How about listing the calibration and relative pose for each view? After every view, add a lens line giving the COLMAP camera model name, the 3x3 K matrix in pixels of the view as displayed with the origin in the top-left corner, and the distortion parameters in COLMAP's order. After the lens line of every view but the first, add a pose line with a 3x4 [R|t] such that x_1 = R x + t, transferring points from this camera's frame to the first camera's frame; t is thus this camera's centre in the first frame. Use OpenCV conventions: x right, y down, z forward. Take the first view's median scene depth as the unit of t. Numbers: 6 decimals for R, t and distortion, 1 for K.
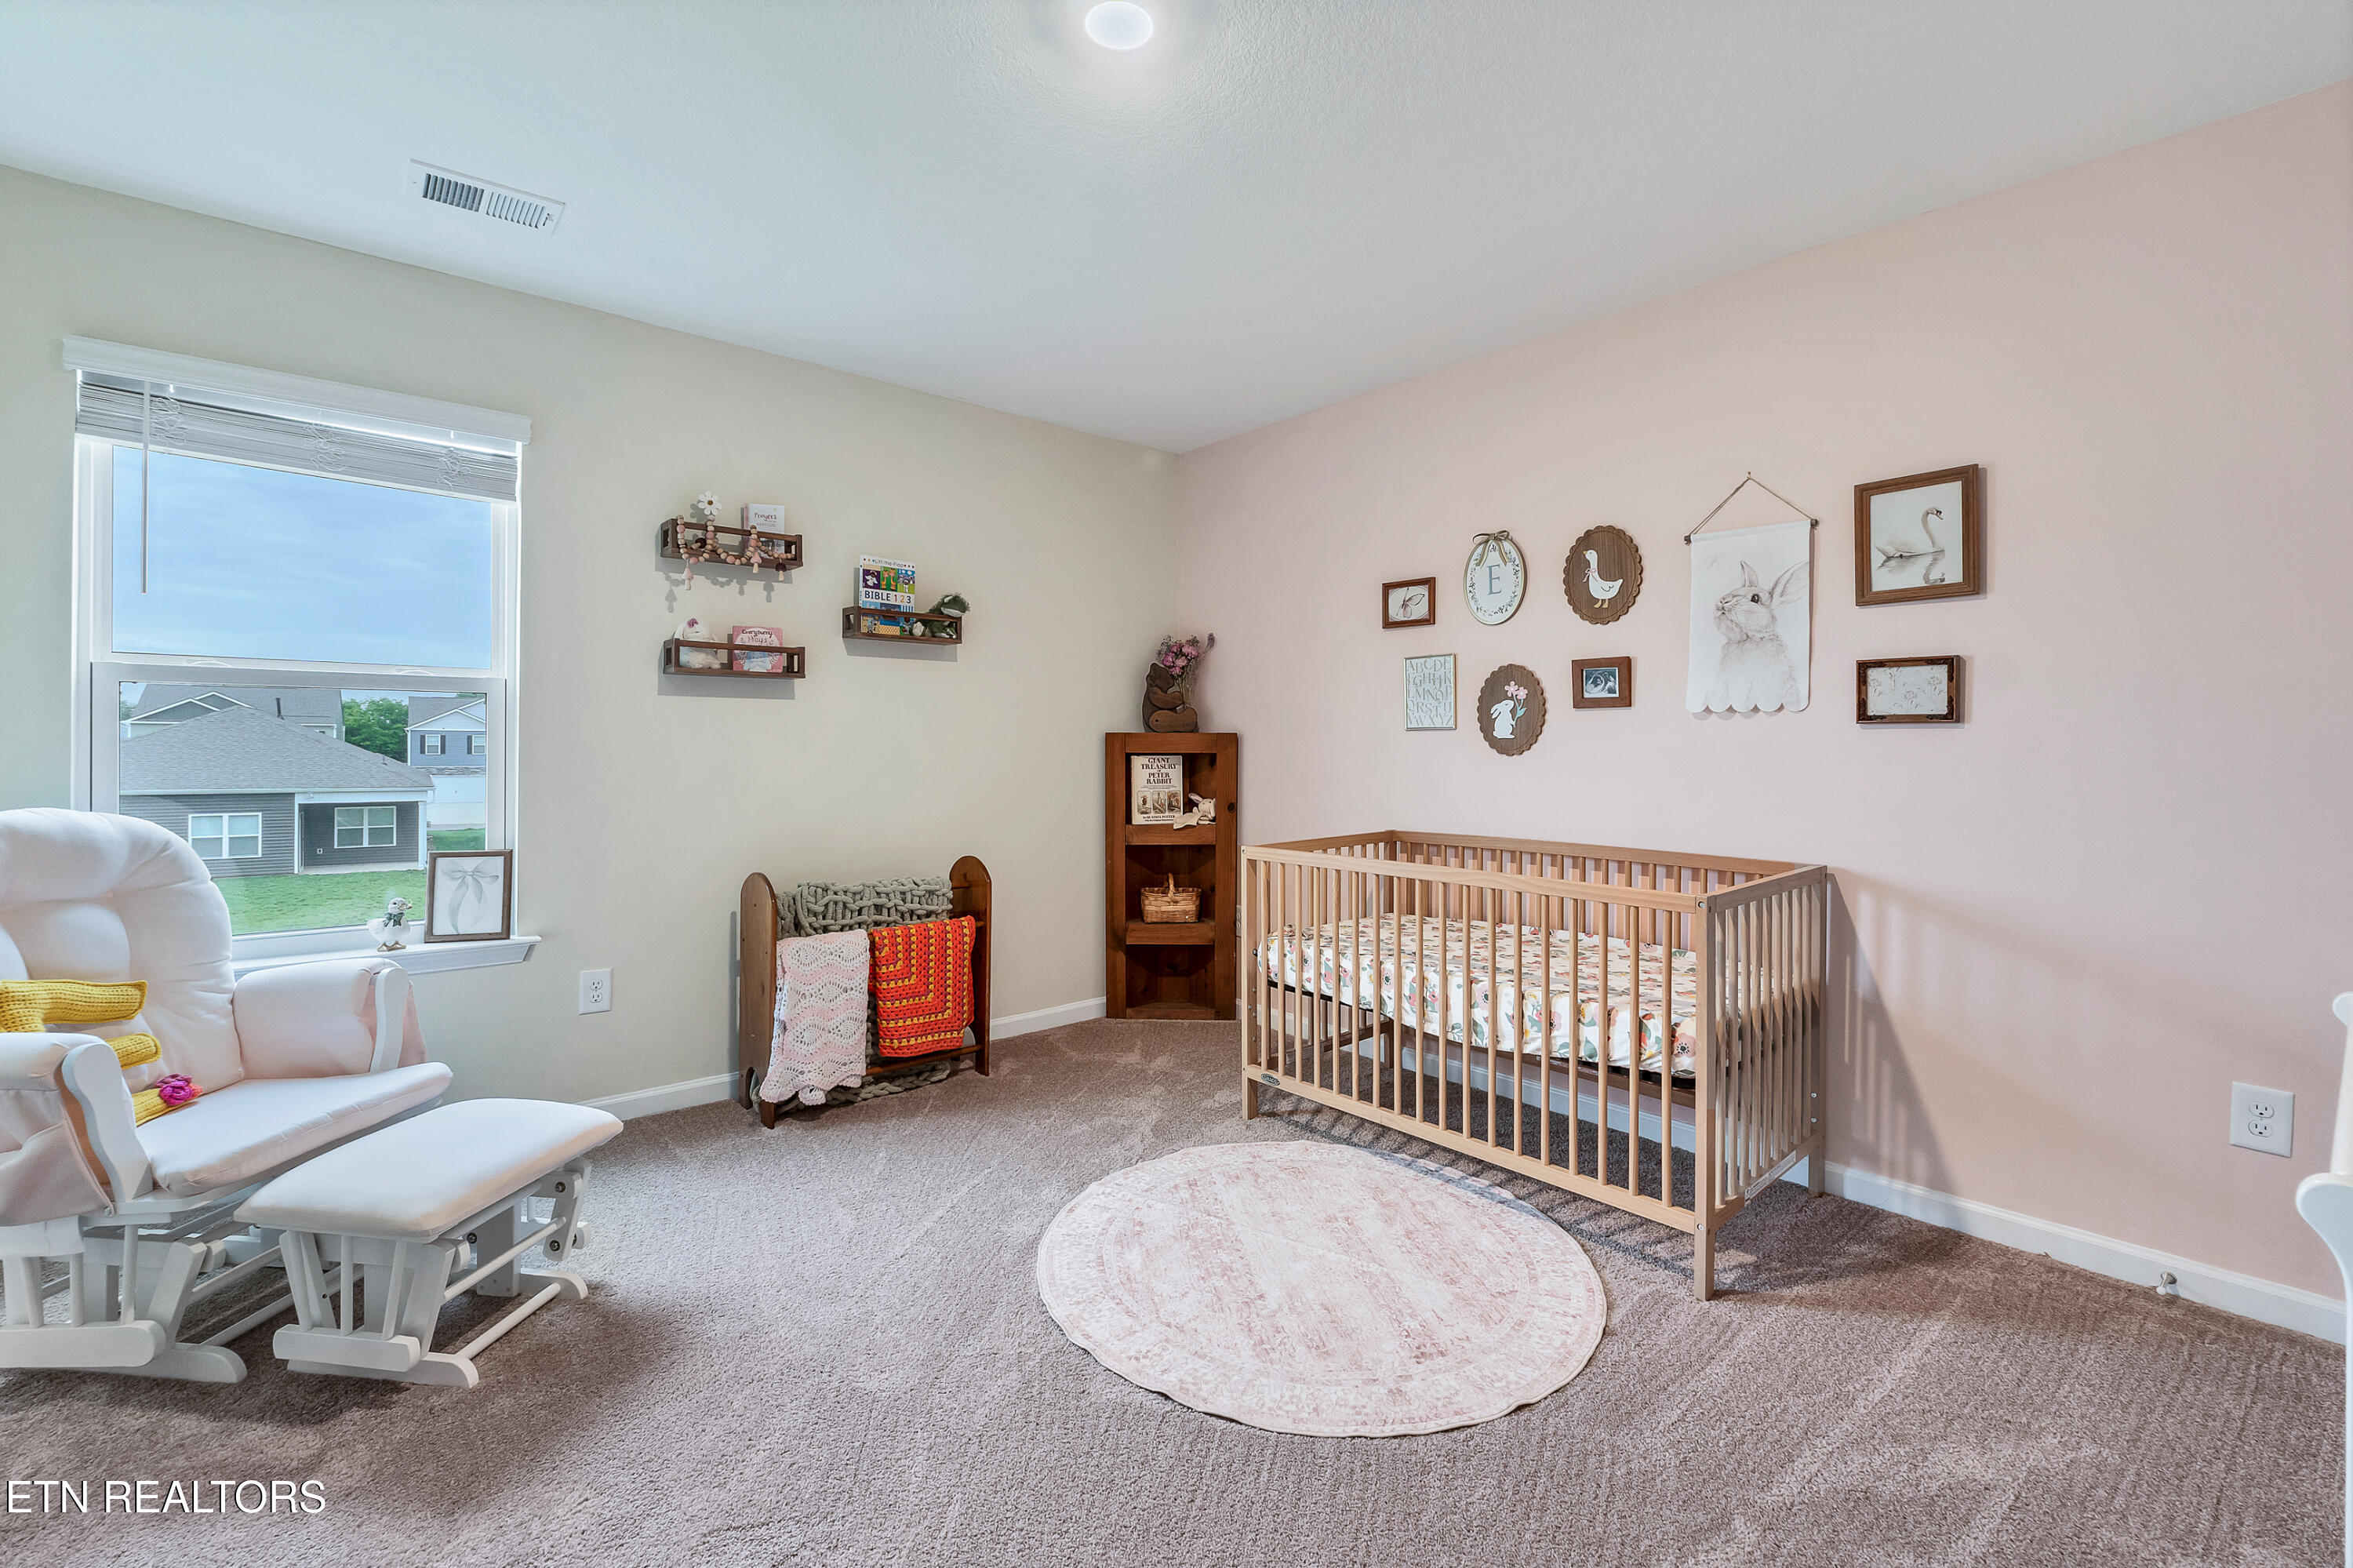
lens RADIAL K [[1017.8, 0, 1170.2], [0, 1017.8, 758.3], [0, 0, 1]] dist [-0.005254, -0.000210]
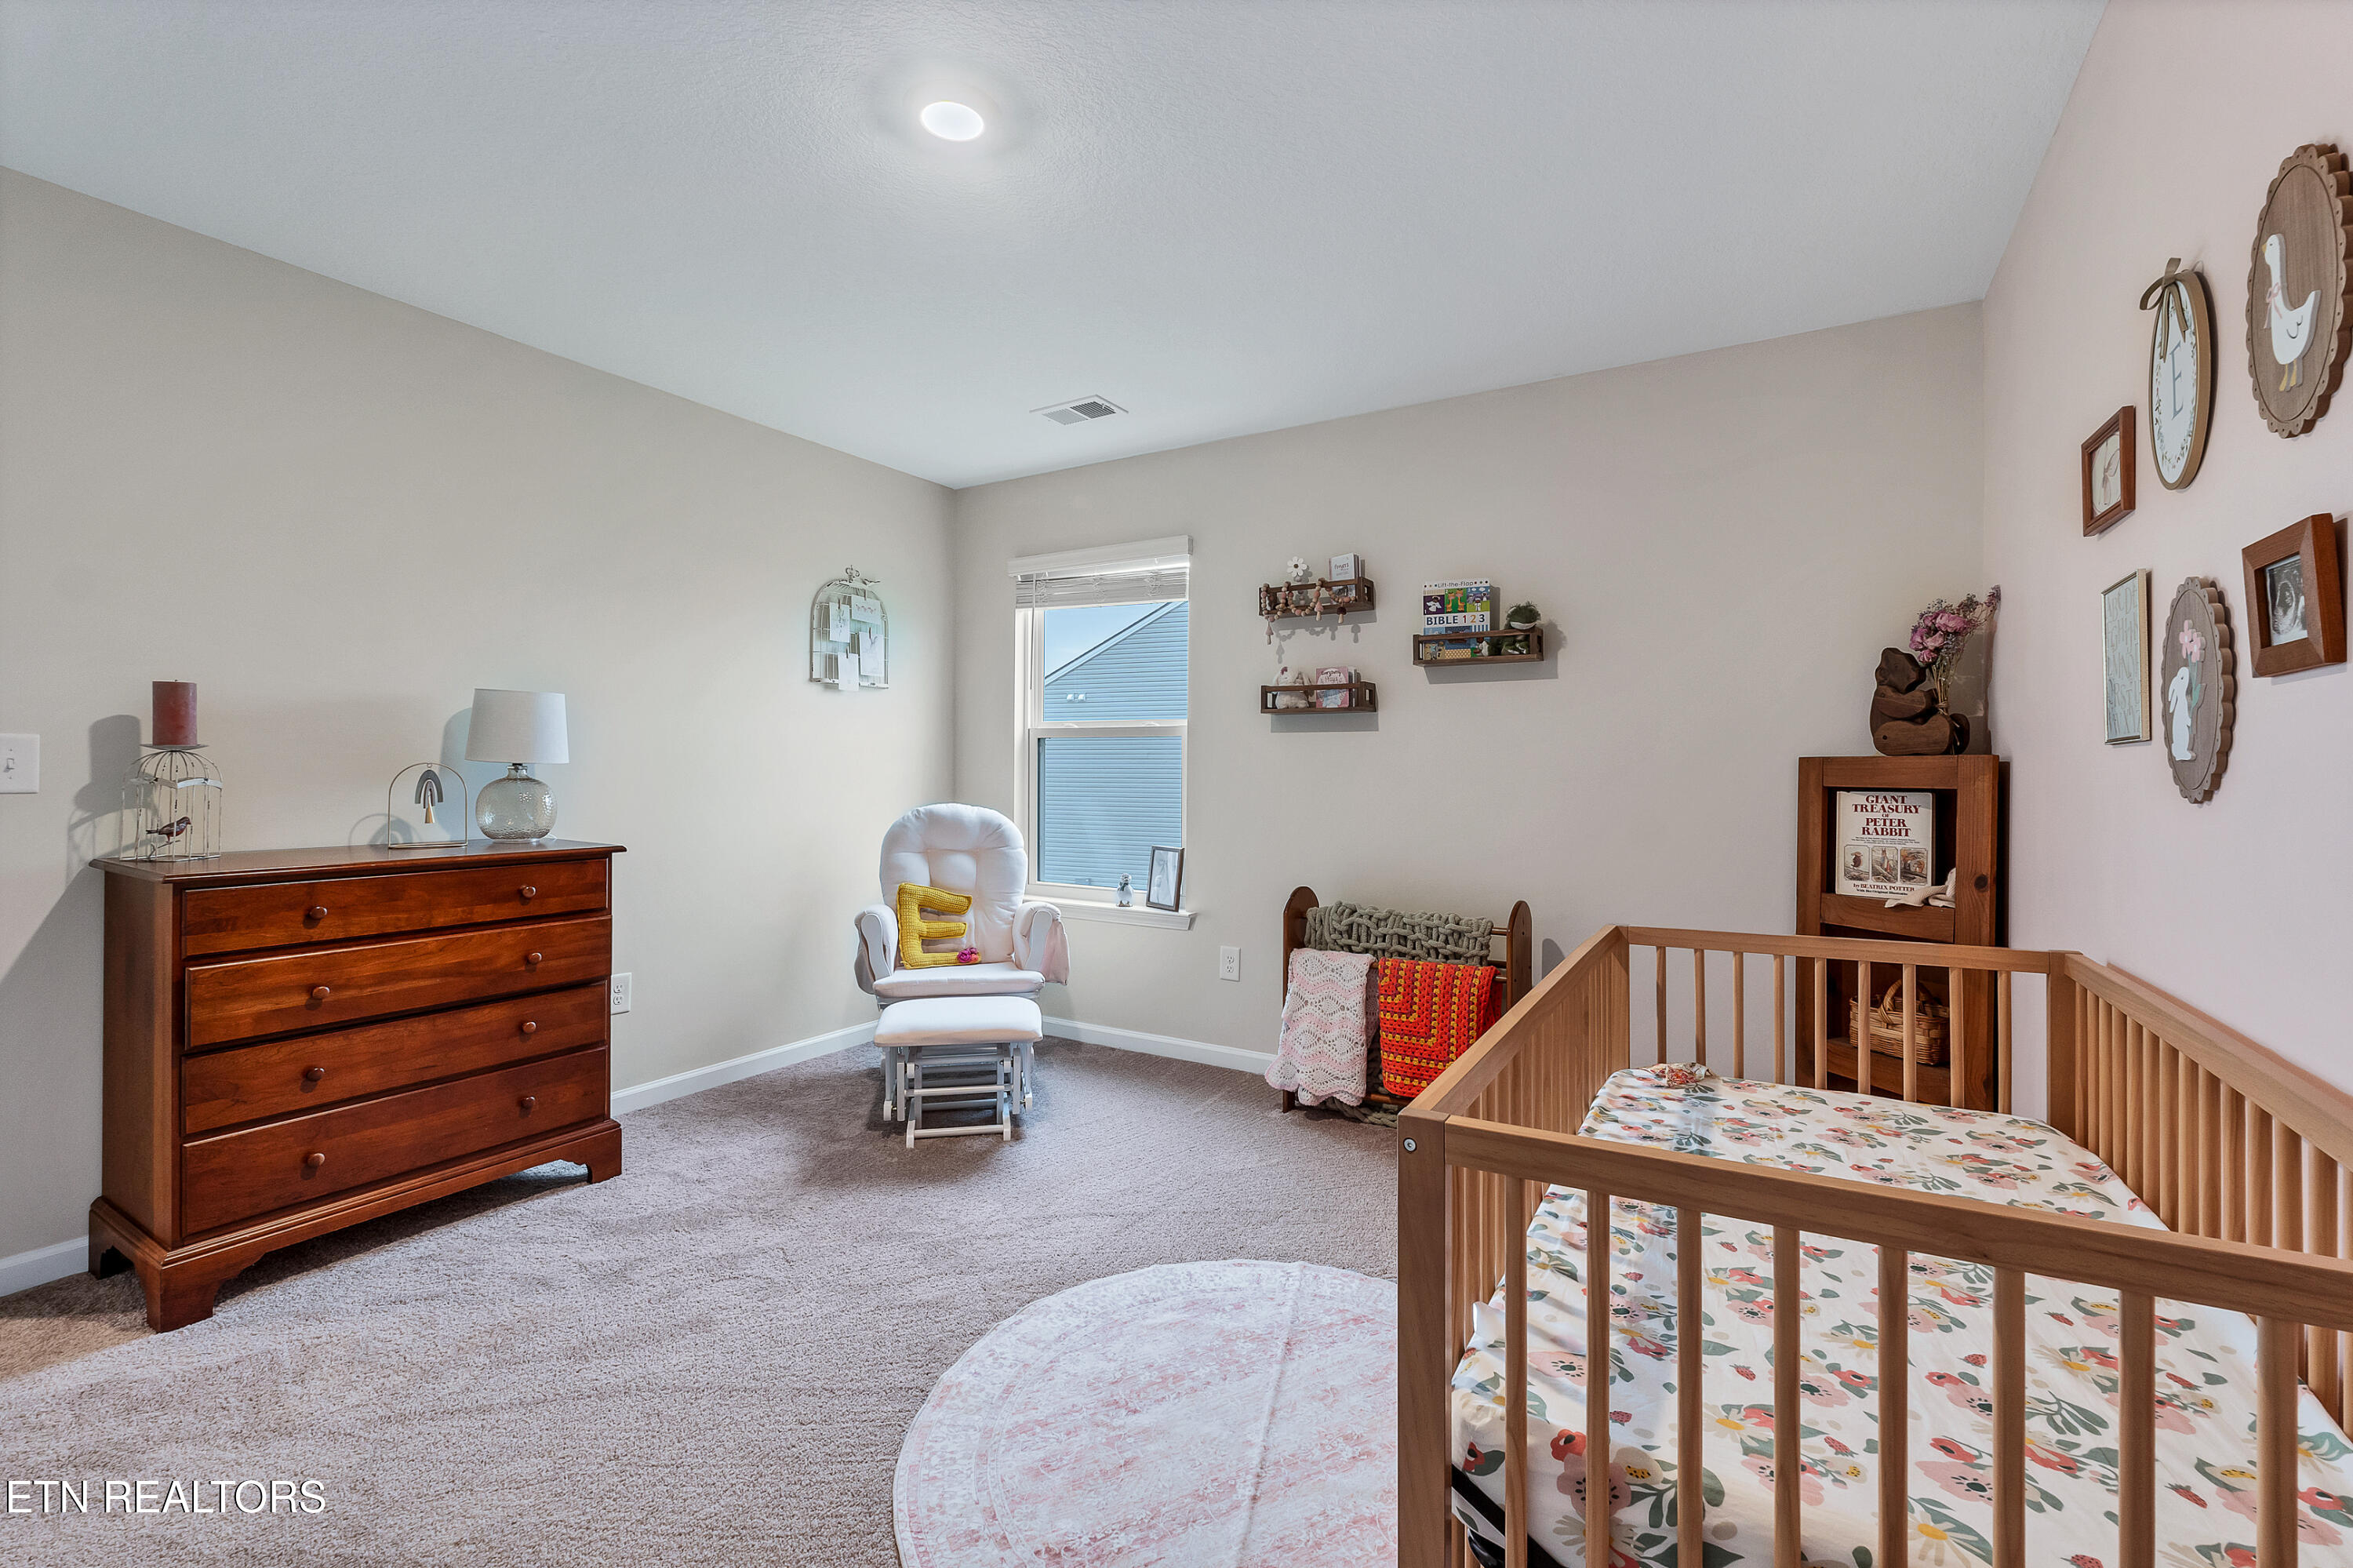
lens RADIAL K [[1003.8, 0, 1163.9], [0, 1003.8, 775.2], [0, 0, 1]] dist [-0.011173, 0.001132]
pose [[0.319347, 0.002041, -0.947636, 0.552982], [-0.017659, 0.999837, -0.003797, -0.003578], [0.947473, 0.017947, 0.319331, 0.458371]]
